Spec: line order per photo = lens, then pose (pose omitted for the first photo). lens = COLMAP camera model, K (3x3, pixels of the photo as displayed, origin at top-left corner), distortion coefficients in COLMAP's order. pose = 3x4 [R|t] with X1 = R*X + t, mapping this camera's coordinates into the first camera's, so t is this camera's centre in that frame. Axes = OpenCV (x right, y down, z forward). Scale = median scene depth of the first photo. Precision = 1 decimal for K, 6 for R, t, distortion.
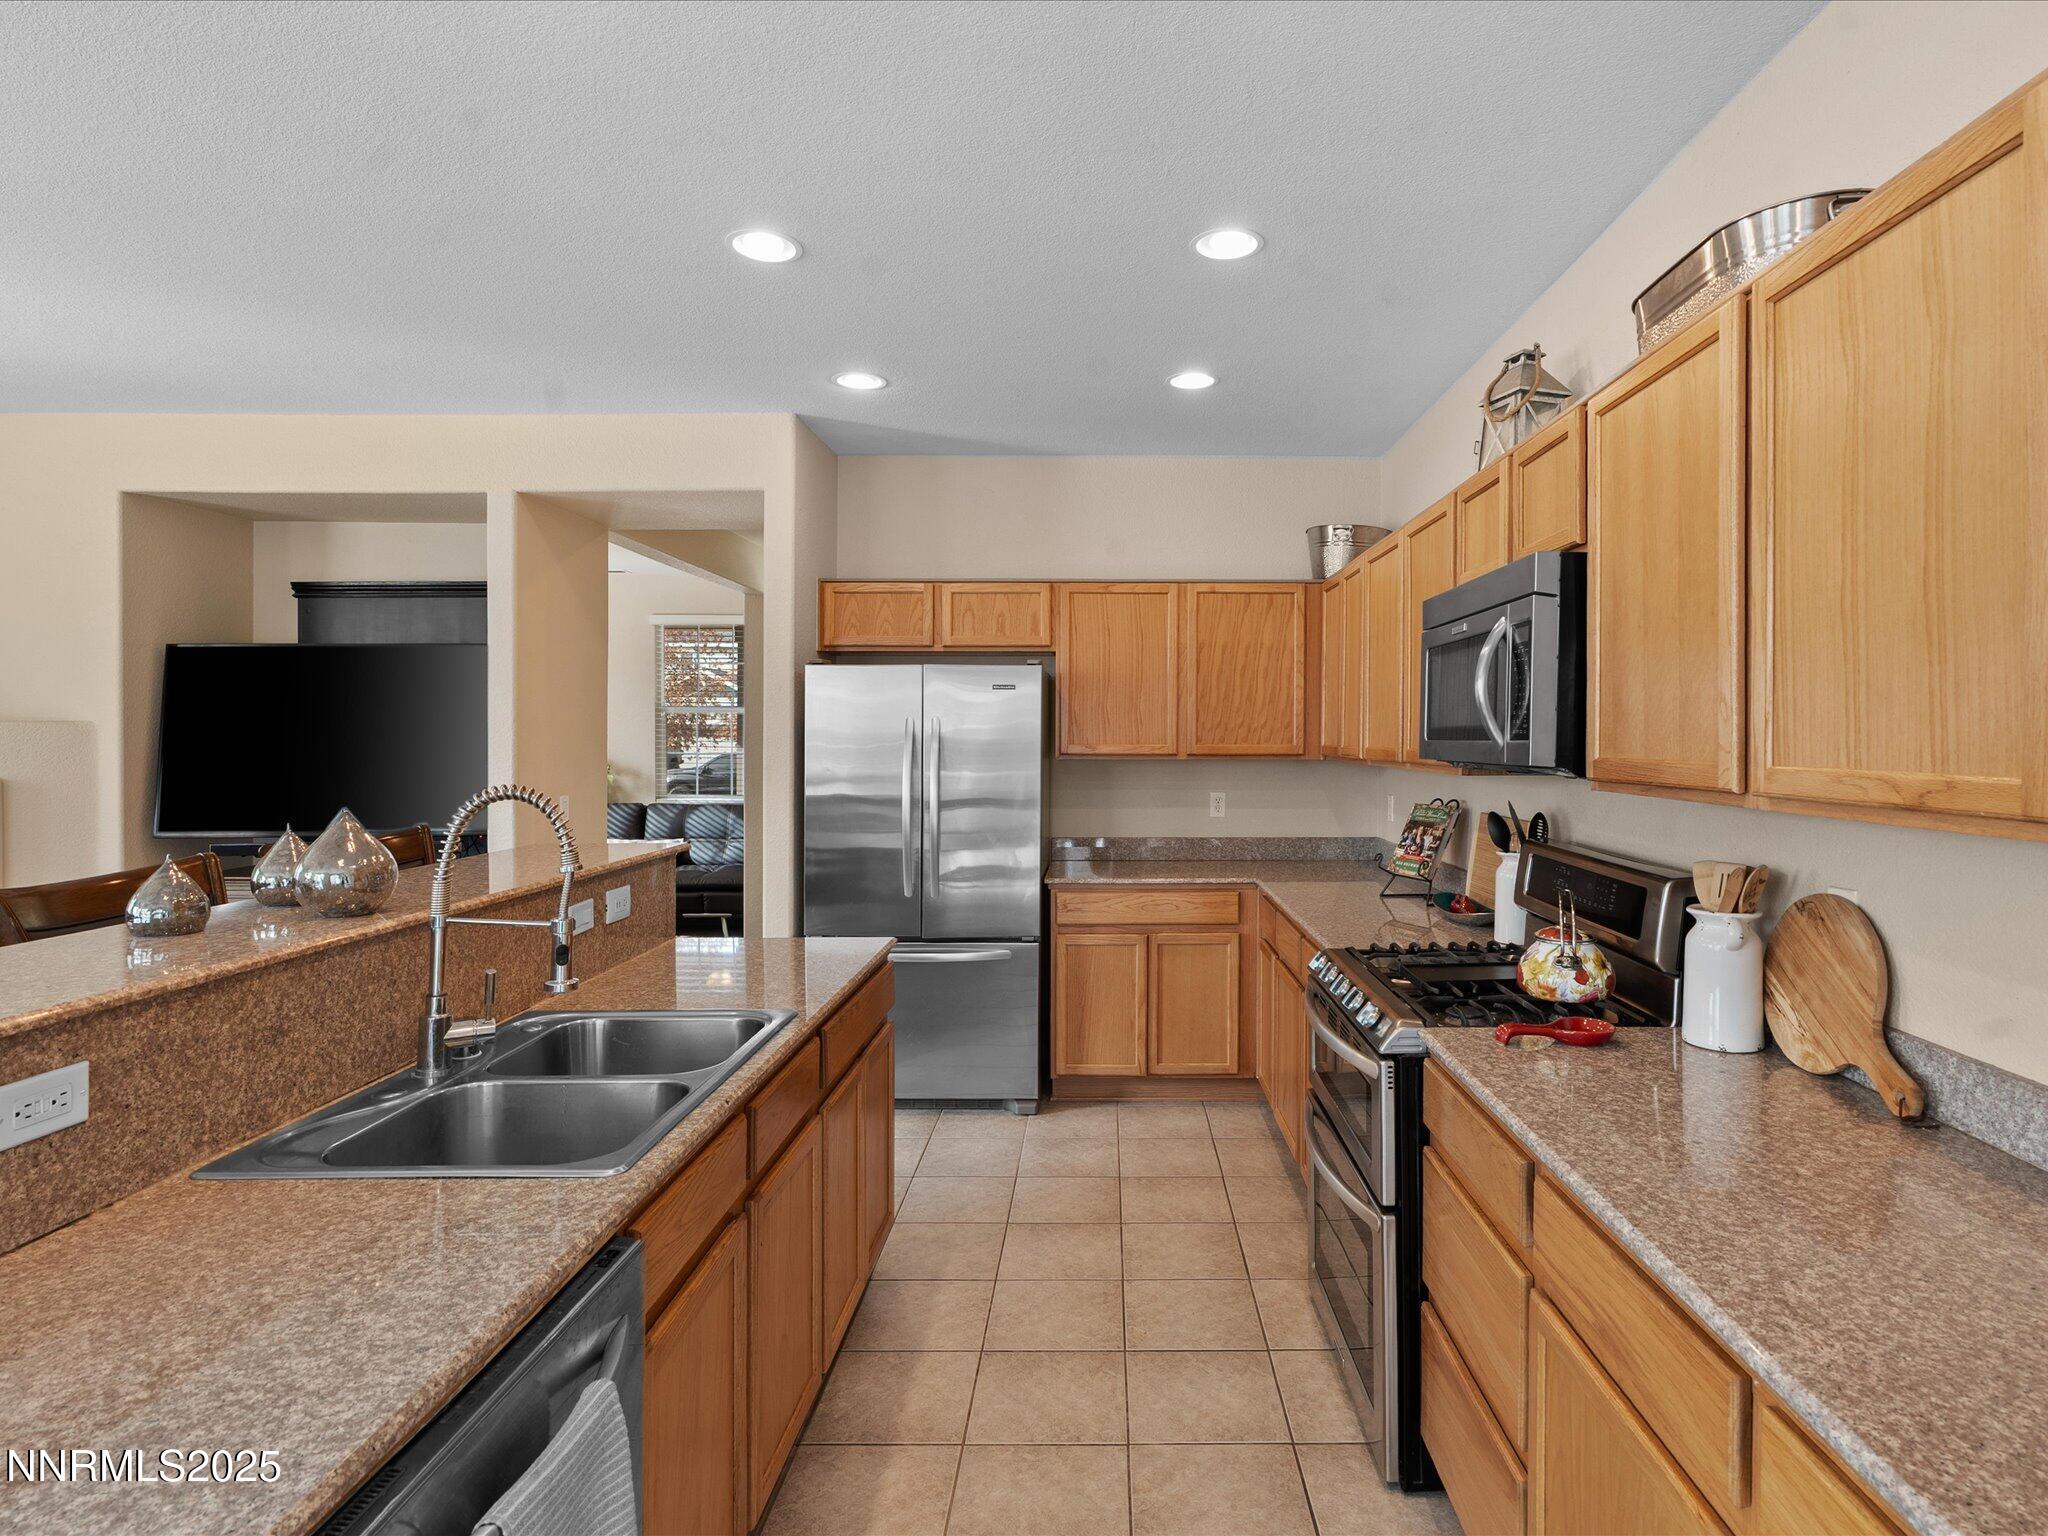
lens RADIAL K [[1091.9, 0, 1112.3], [0, 1091.9, 743.0], [0, 0, 1]] dist [-0.005694, 0.000756]
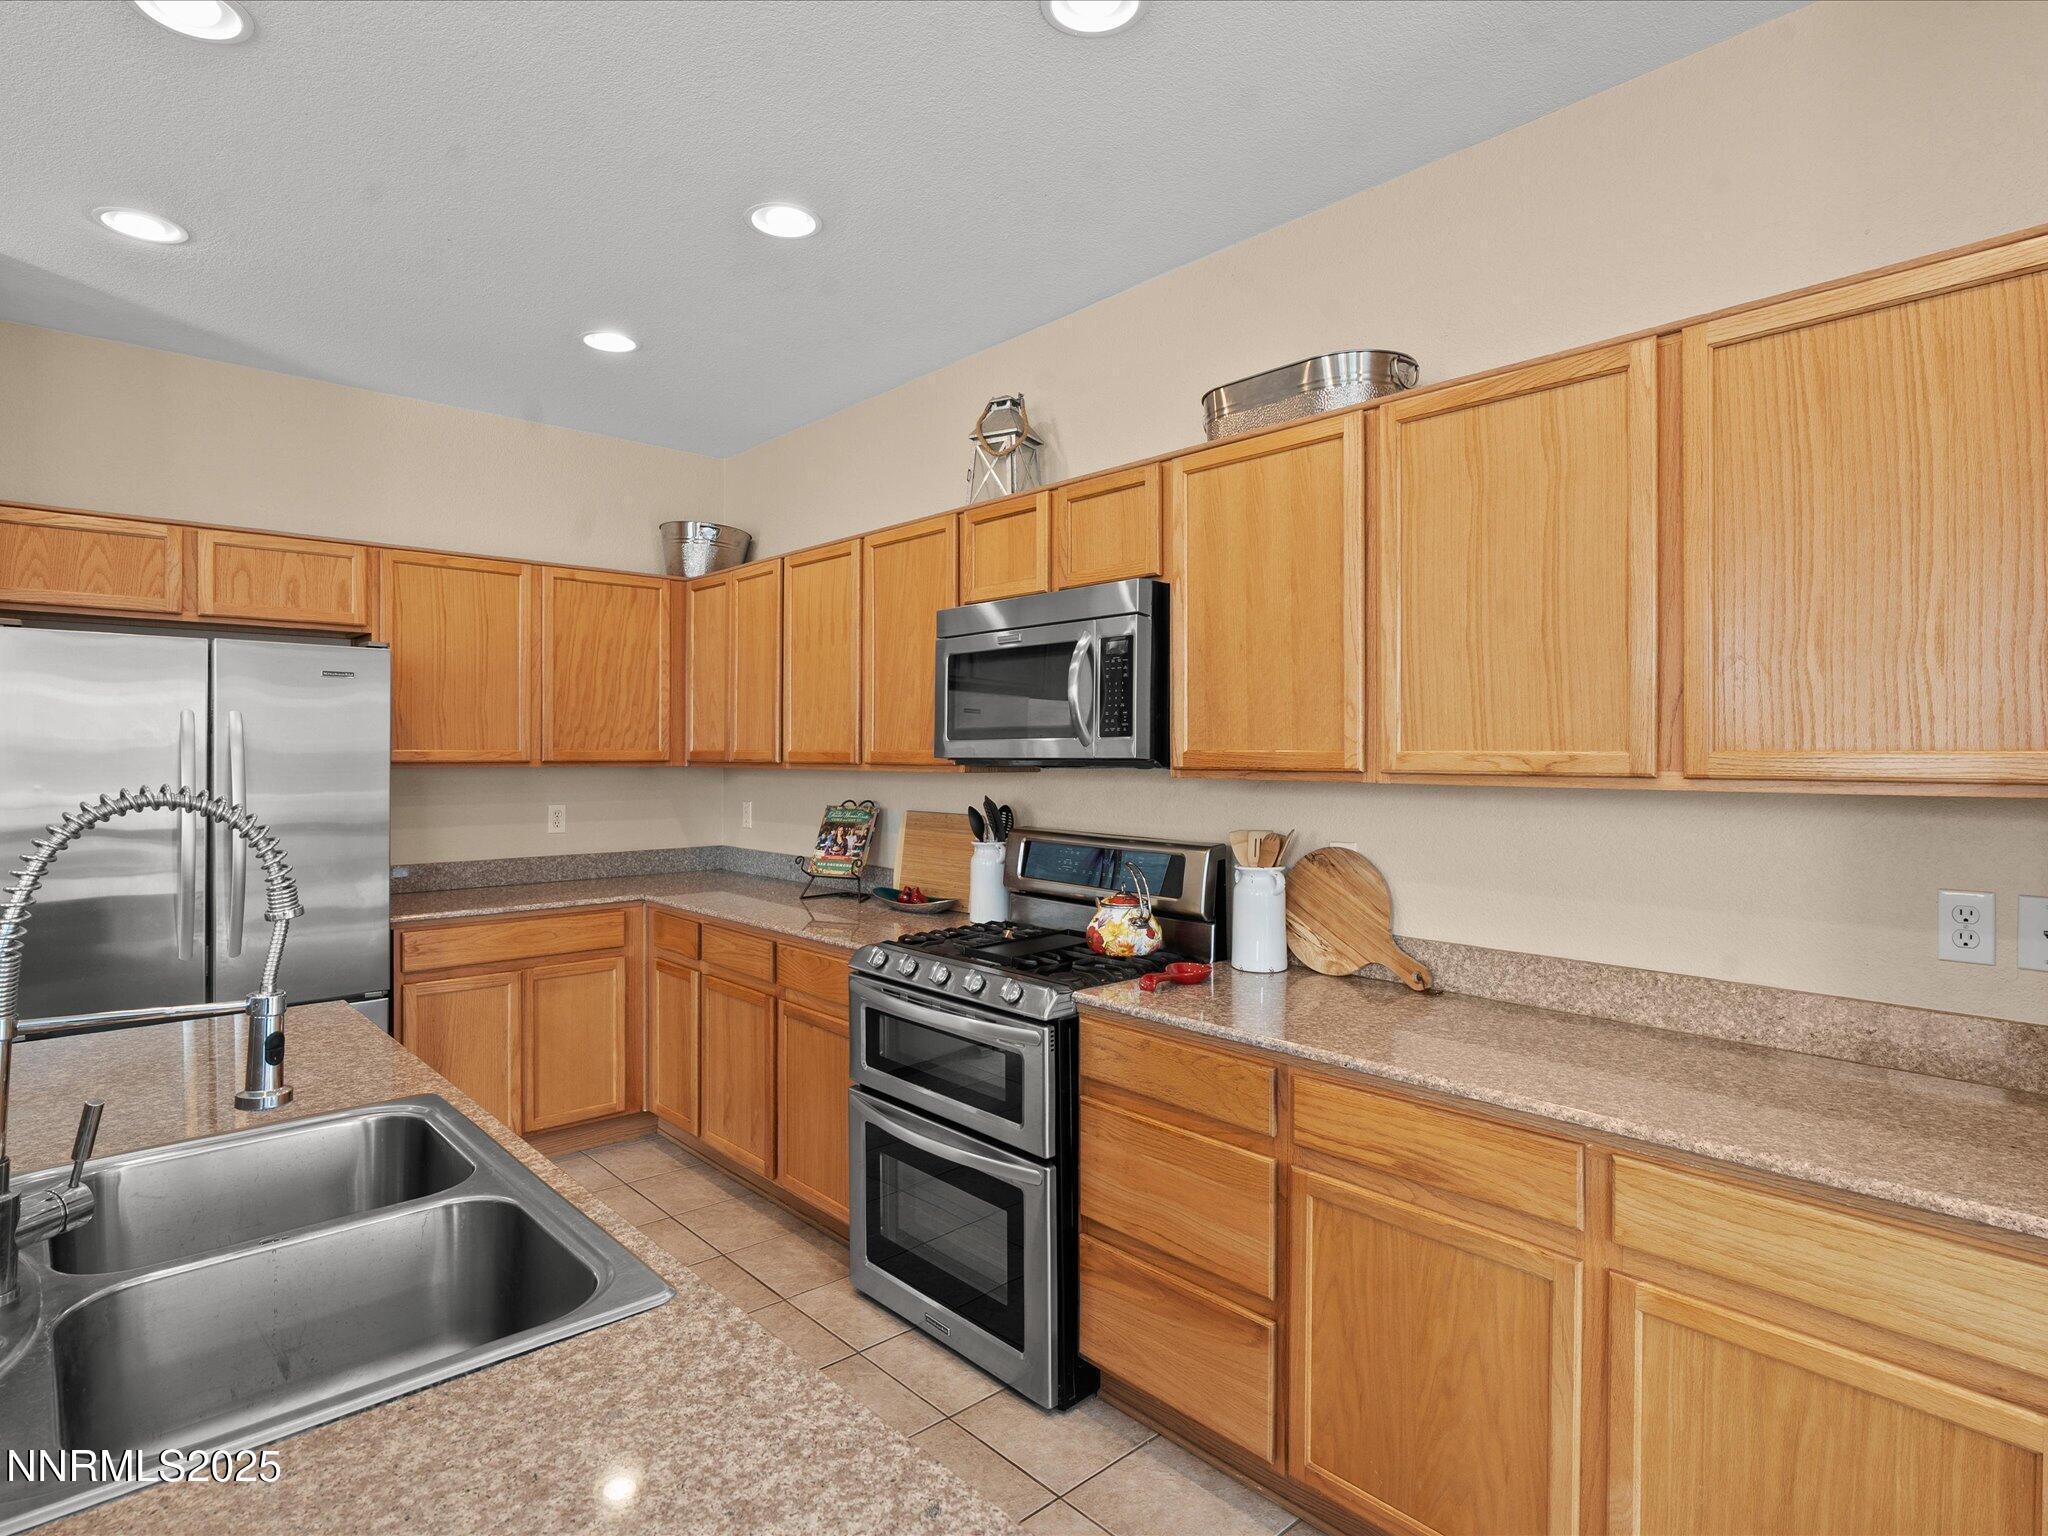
lens RADIAL K [[1103.7, 0, 1023.9], [0, 1103.7, 756.2], [0, 0, 1]] dist [-0.007613, 0.003314]
pose [[0.747275, -0.002633, 0.664510, -0.355263], [0.004387, 0.999990, -0.000972, 0.013631], [-0.664501, 0.003642, 0.747279, 0.128224]]
